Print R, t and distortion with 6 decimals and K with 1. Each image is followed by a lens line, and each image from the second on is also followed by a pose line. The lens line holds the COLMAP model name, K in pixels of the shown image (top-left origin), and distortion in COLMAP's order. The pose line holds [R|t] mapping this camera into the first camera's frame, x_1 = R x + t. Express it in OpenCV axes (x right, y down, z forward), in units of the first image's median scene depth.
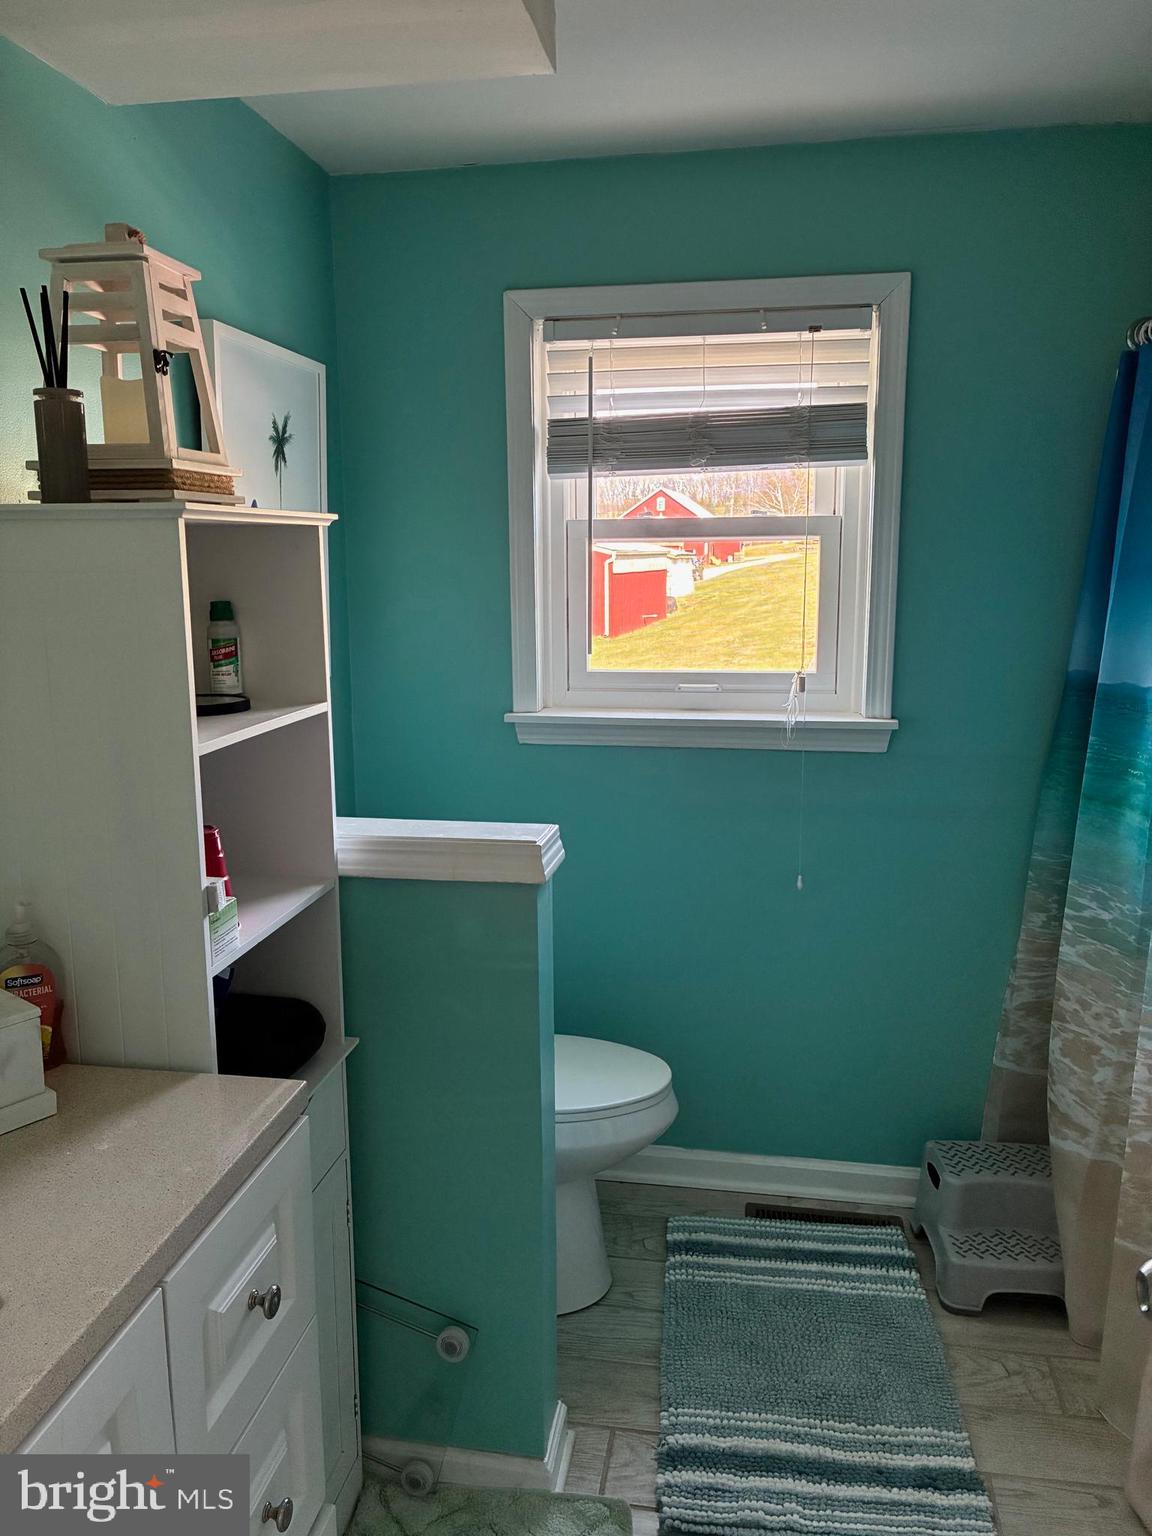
lens RADIAL K [[1157.2, 0, 572.1], [0, 1157.2, 767.7], [0, 0, 1]] dist [-0.000704, -0.017080]
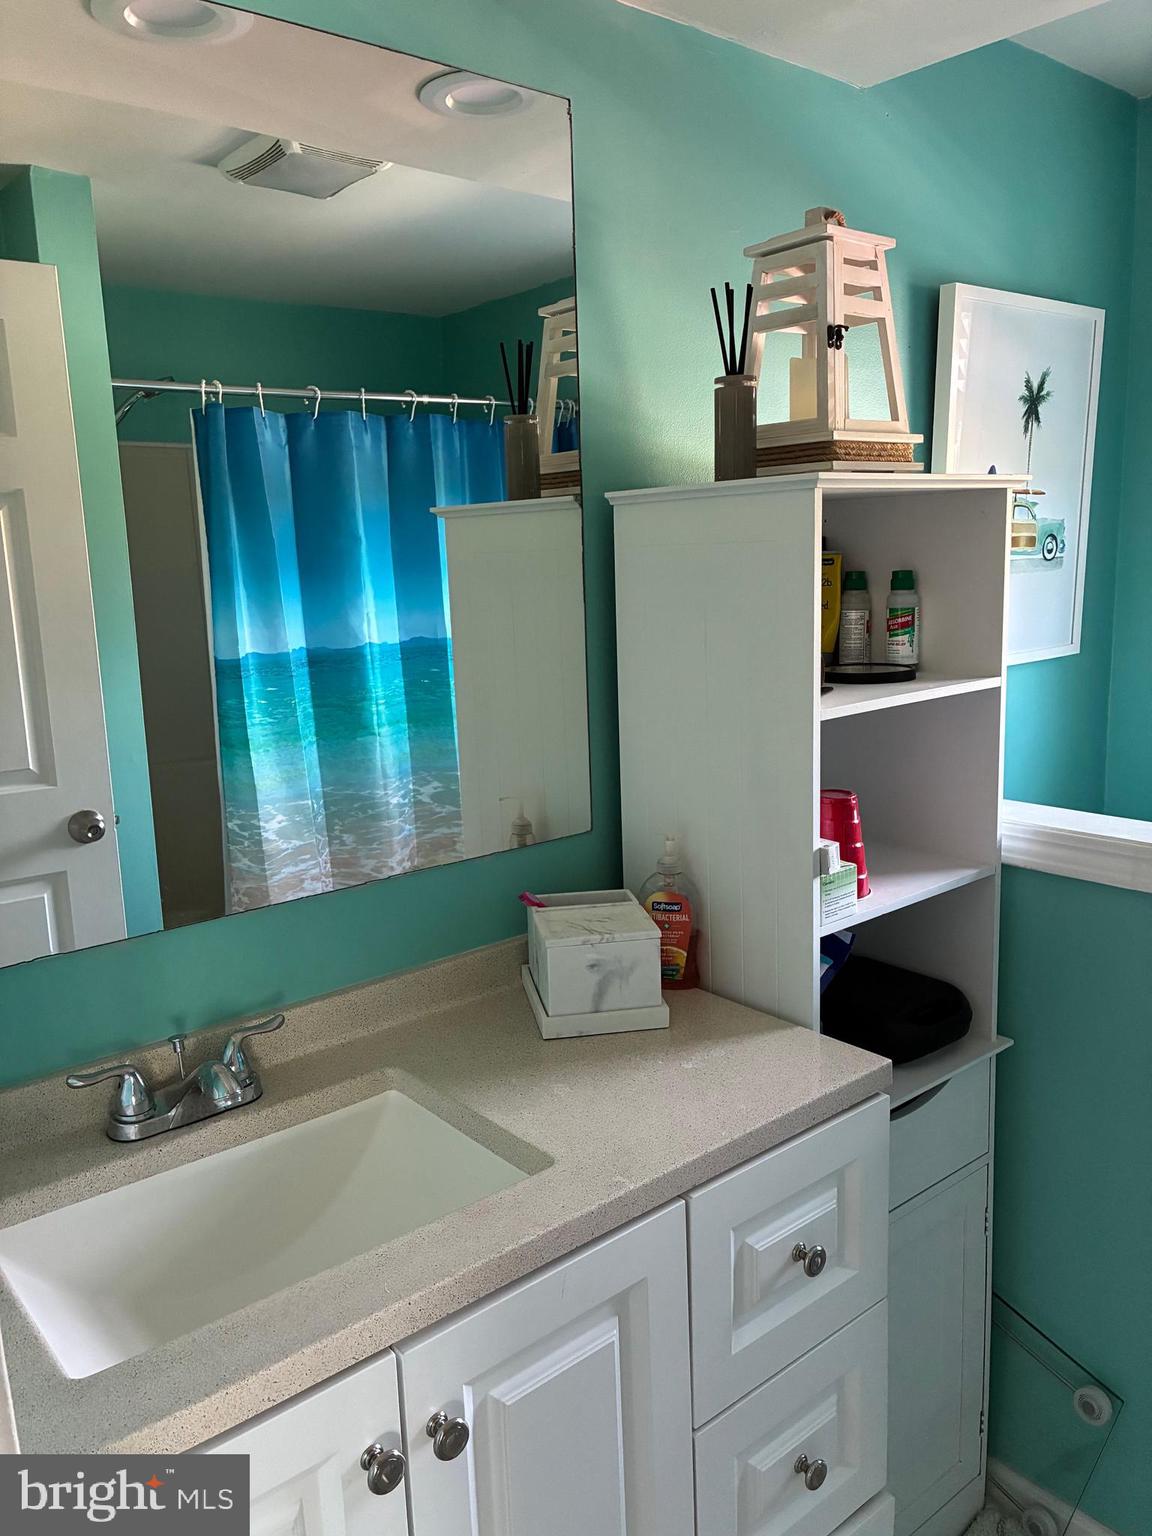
lens RADIAL K [[1157.2, 0, 567.0], [0, 1157.2, 767.4], [0, 0, 1]] dist [-0.000704, -0.017080]
pose [[0.739868, 0.102425, -0.664910, 0.187886], [-0.088447, 0.994573, 0.054789, -0.005095], [0.666913, 0.018273, 0.744912, 0.080276]]
